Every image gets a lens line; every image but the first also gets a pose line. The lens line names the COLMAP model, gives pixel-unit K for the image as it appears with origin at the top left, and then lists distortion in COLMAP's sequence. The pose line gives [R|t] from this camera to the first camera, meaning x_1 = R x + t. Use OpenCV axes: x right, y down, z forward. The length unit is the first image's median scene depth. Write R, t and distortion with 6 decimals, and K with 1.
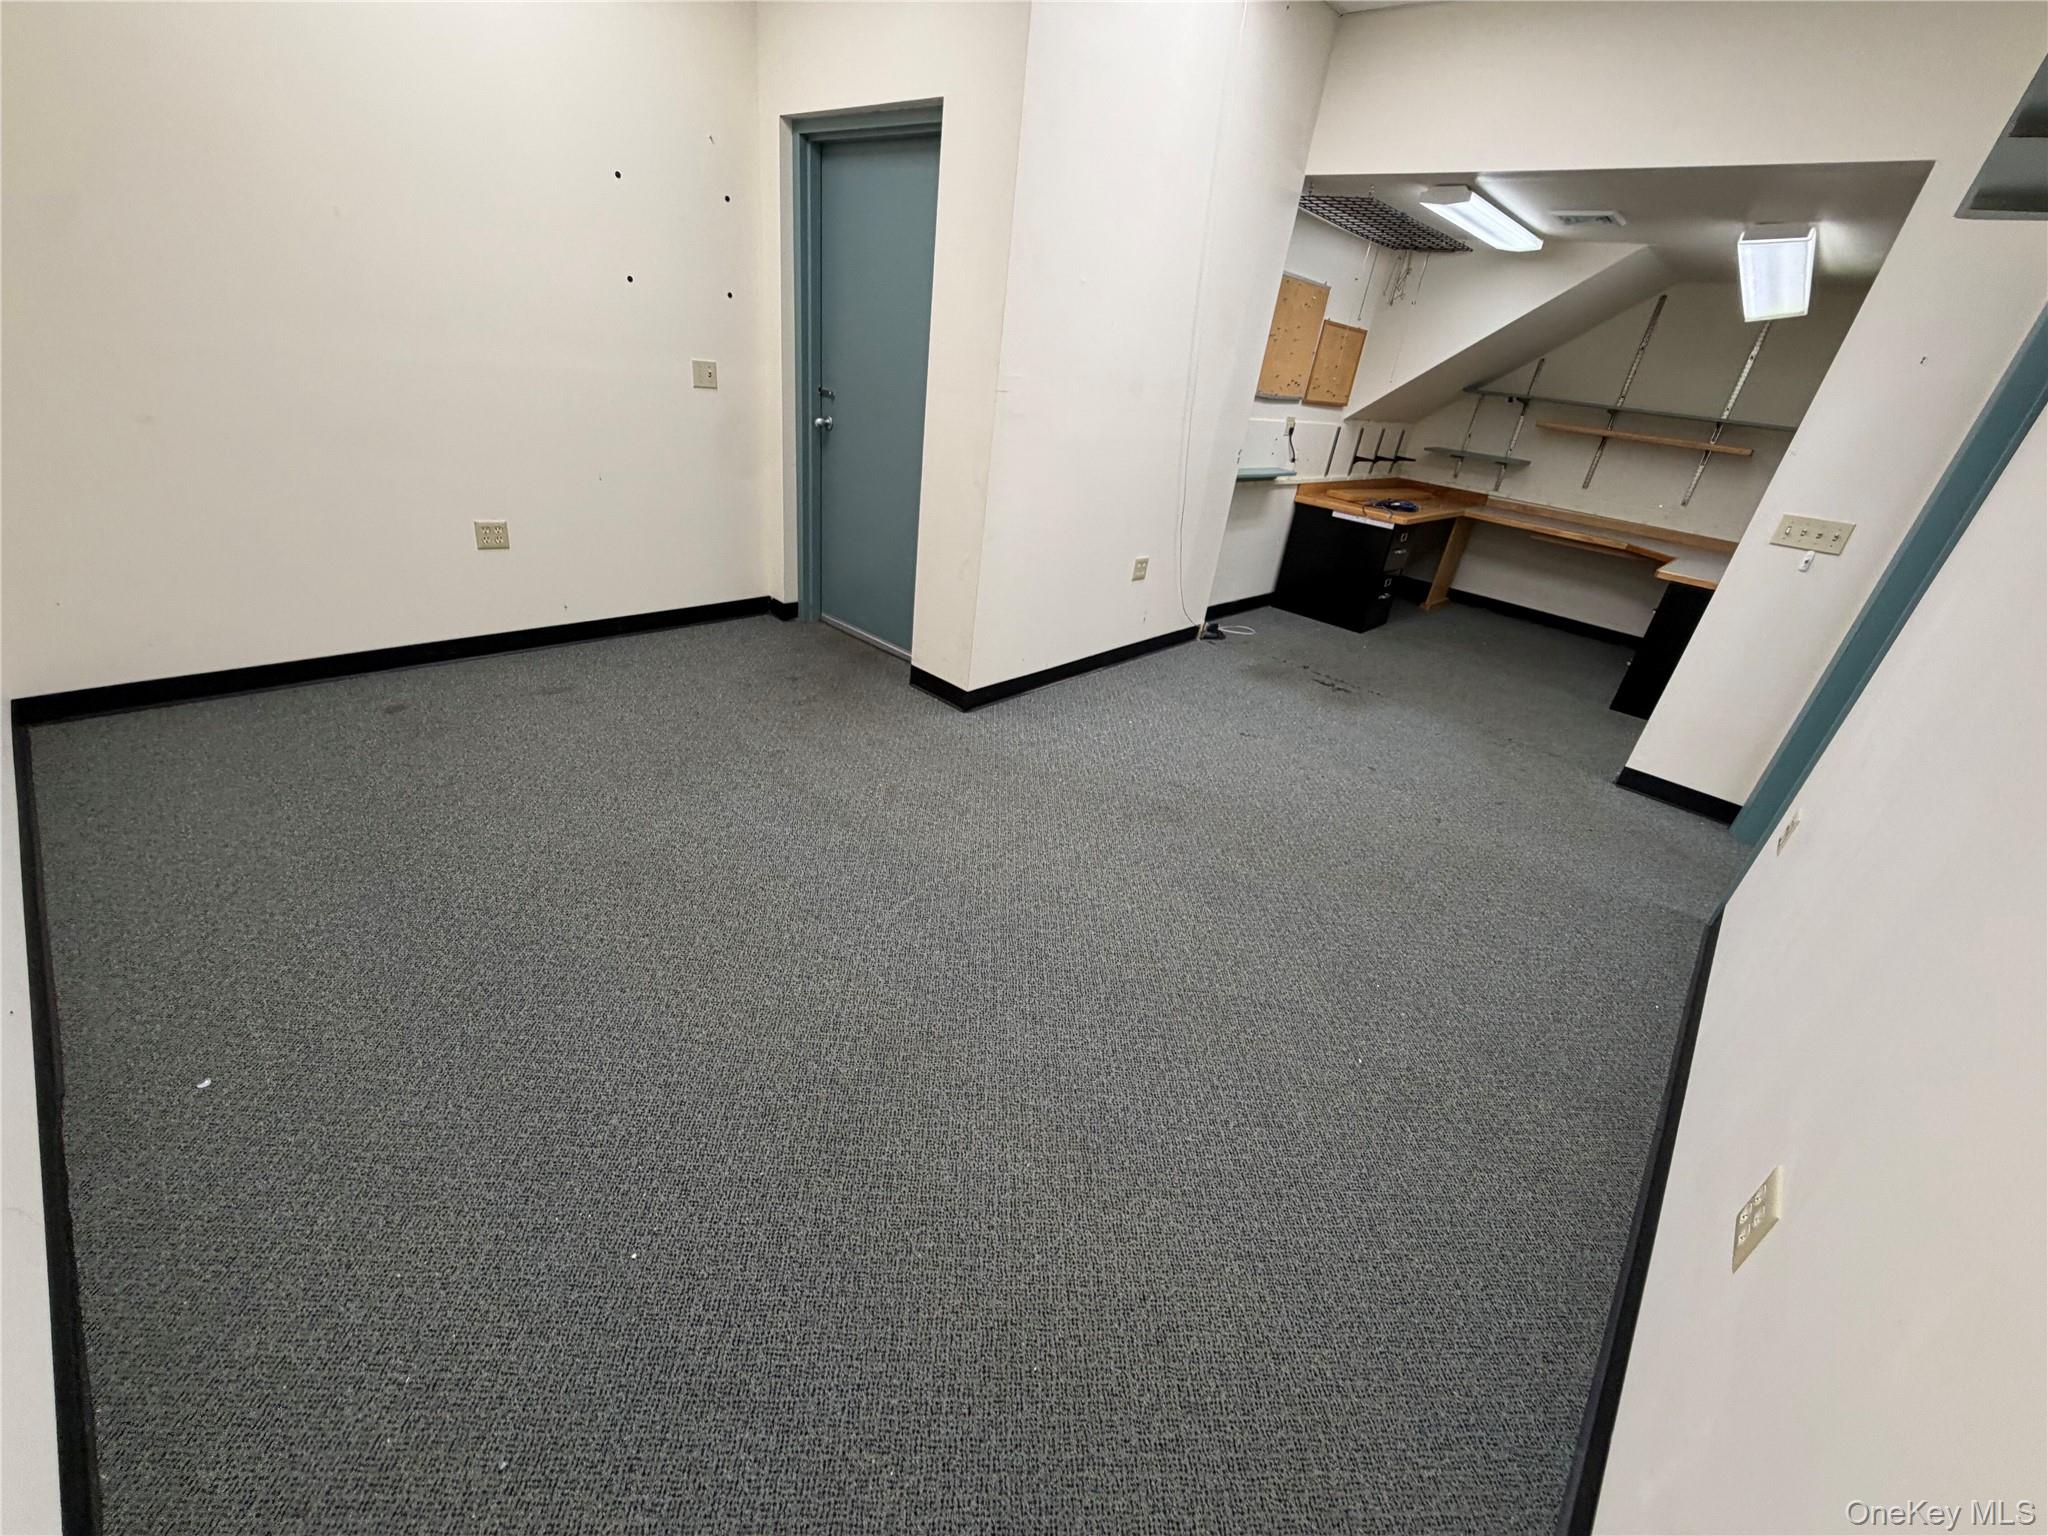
lens RADIAL K [[814.2, 0, 1022.2], [0, 814.2, 765.3], [0, 0, 1]] dist [-0.002121, 0.000500]
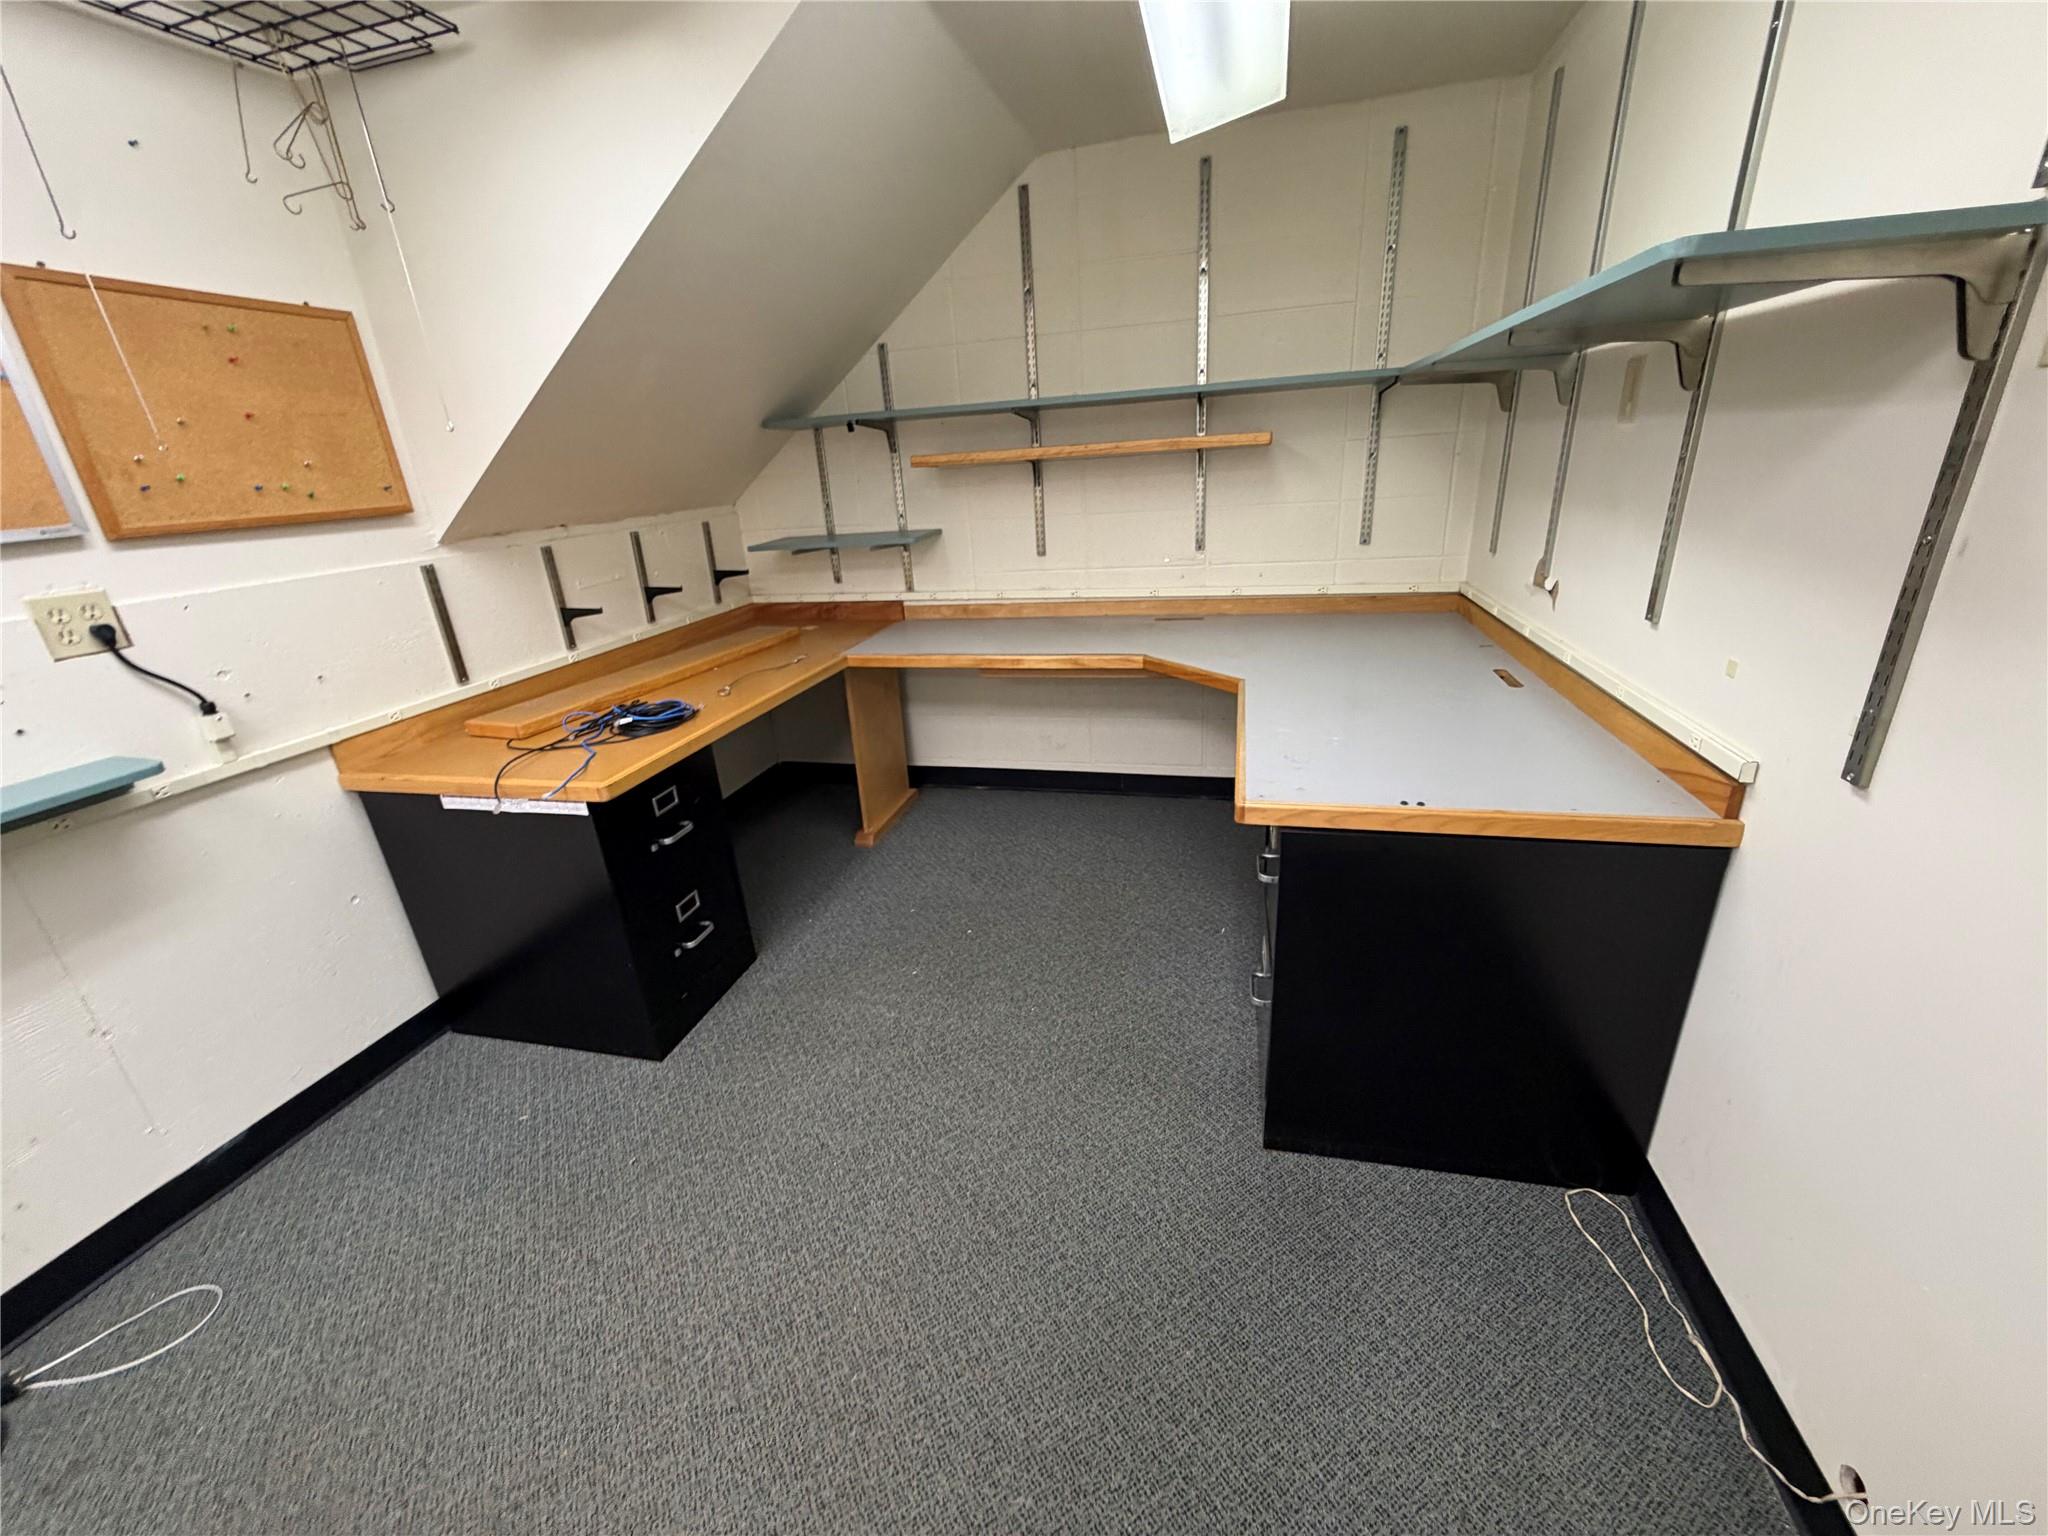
lens RADIAL K [[814.2, 0, 1020.5], [0, 814.2, 764.2], [0, 0, 1]] dist [-0.002121, 0.000500]
pose [[0.861640, -0.327654, 0.387581, 0.443908], [0.363628, 0.931306, -0.021079, -0.214927], [-0.354050, 0.159098, 0.921594, 0.553527]]
